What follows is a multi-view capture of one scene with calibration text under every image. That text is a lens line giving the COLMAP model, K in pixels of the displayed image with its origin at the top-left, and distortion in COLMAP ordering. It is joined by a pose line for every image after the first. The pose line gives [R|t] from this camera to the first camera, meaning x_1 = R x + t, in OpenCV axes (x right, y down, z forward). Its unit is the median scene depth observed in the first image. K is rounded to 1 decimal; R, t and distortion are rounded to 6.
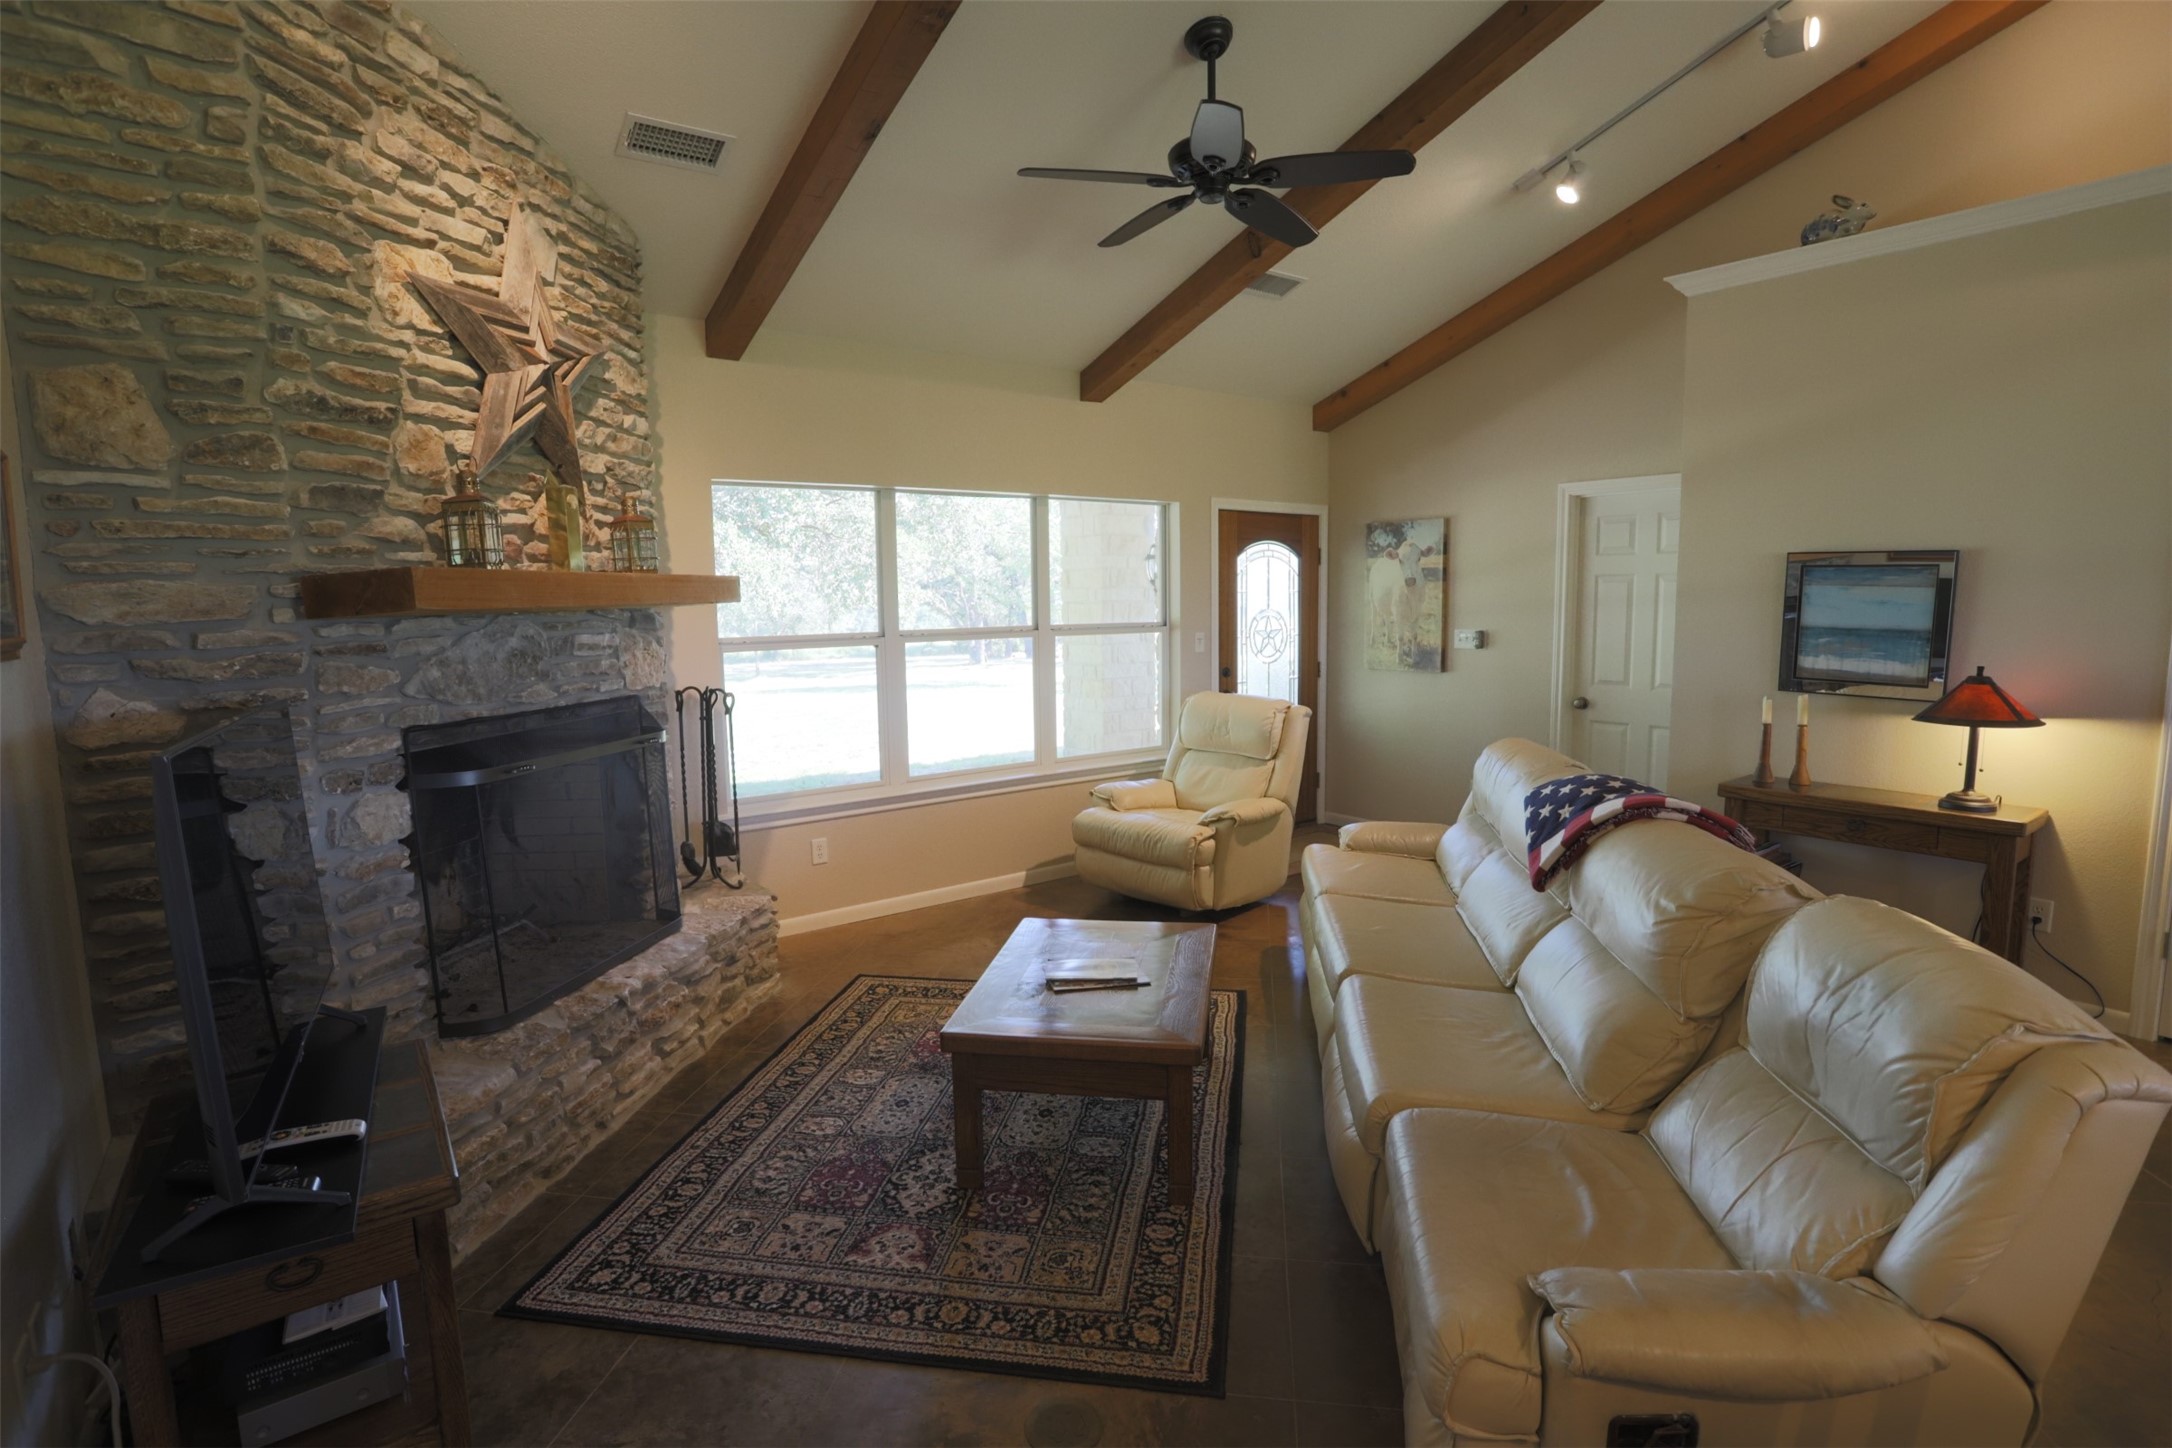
lens RADIAL K [[1066.0, 0, 1086.0], [0, 1066.0, 724.0], [0, 0, 1]] dist [-0.003327, -0.000134]
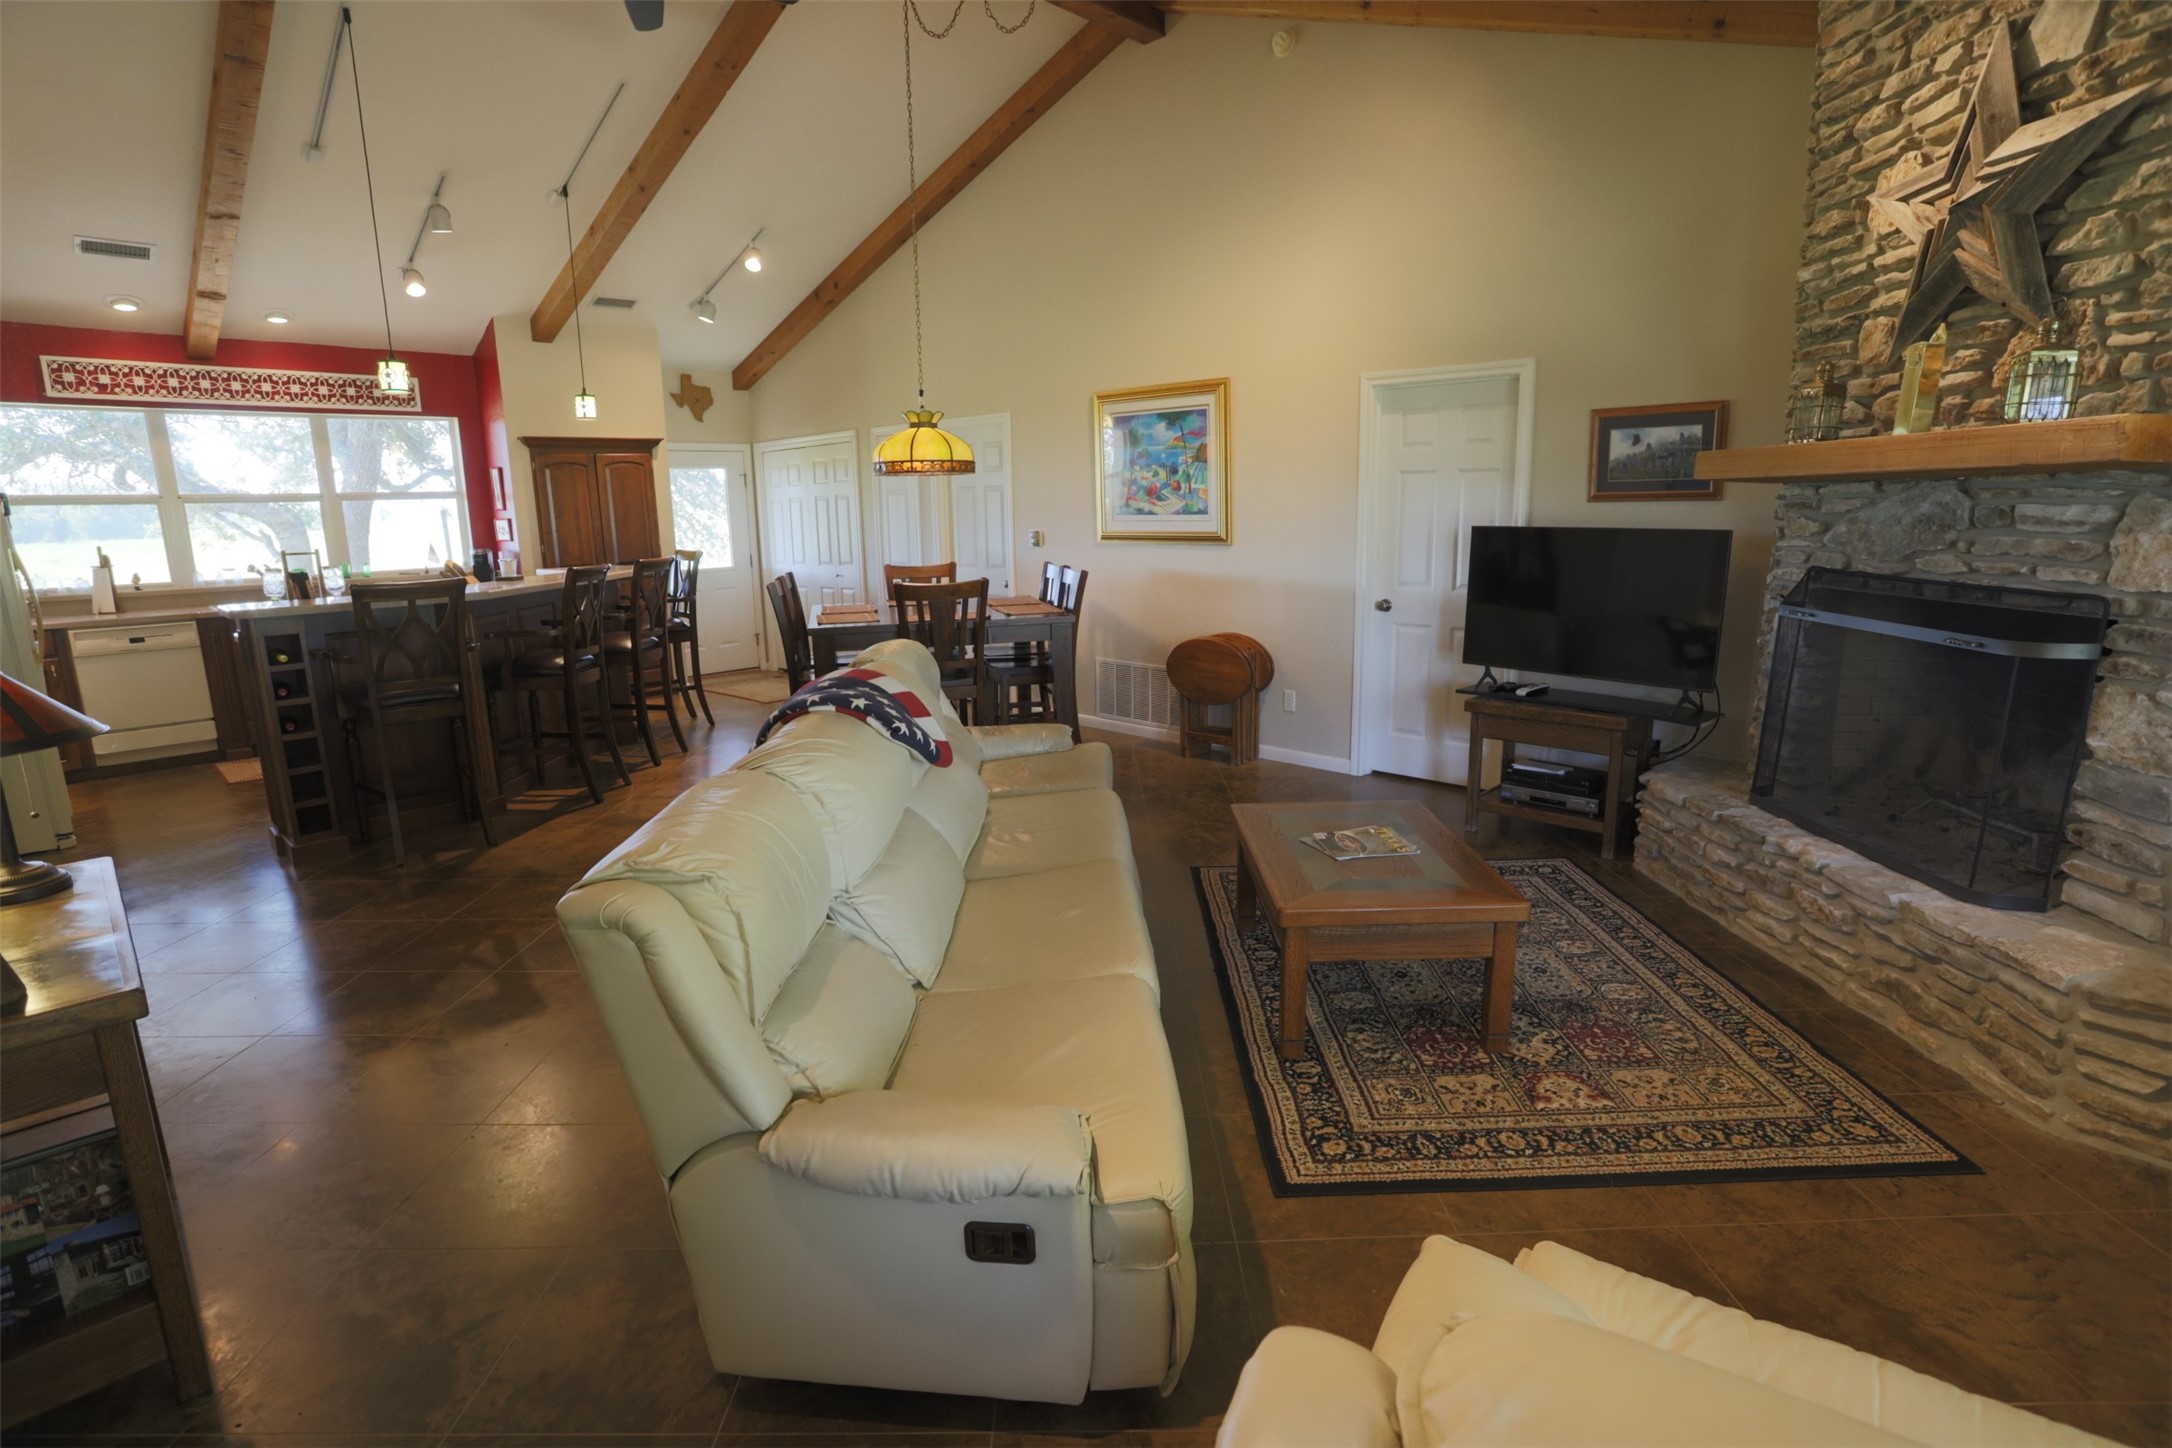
lens RADIAL K [[1066.0, 0, 1086.0], [0, 1066.0, 724.0], [0, 0, 1]] dist [-0.003327, -0.000134]
pose [[-0.987310, 0.054243, -0.149254, 0.402228], [0.003555, 0.947169, 0.320715, -0.202311], [0.158765, 0.316115, -0.935342, 1.817346]]
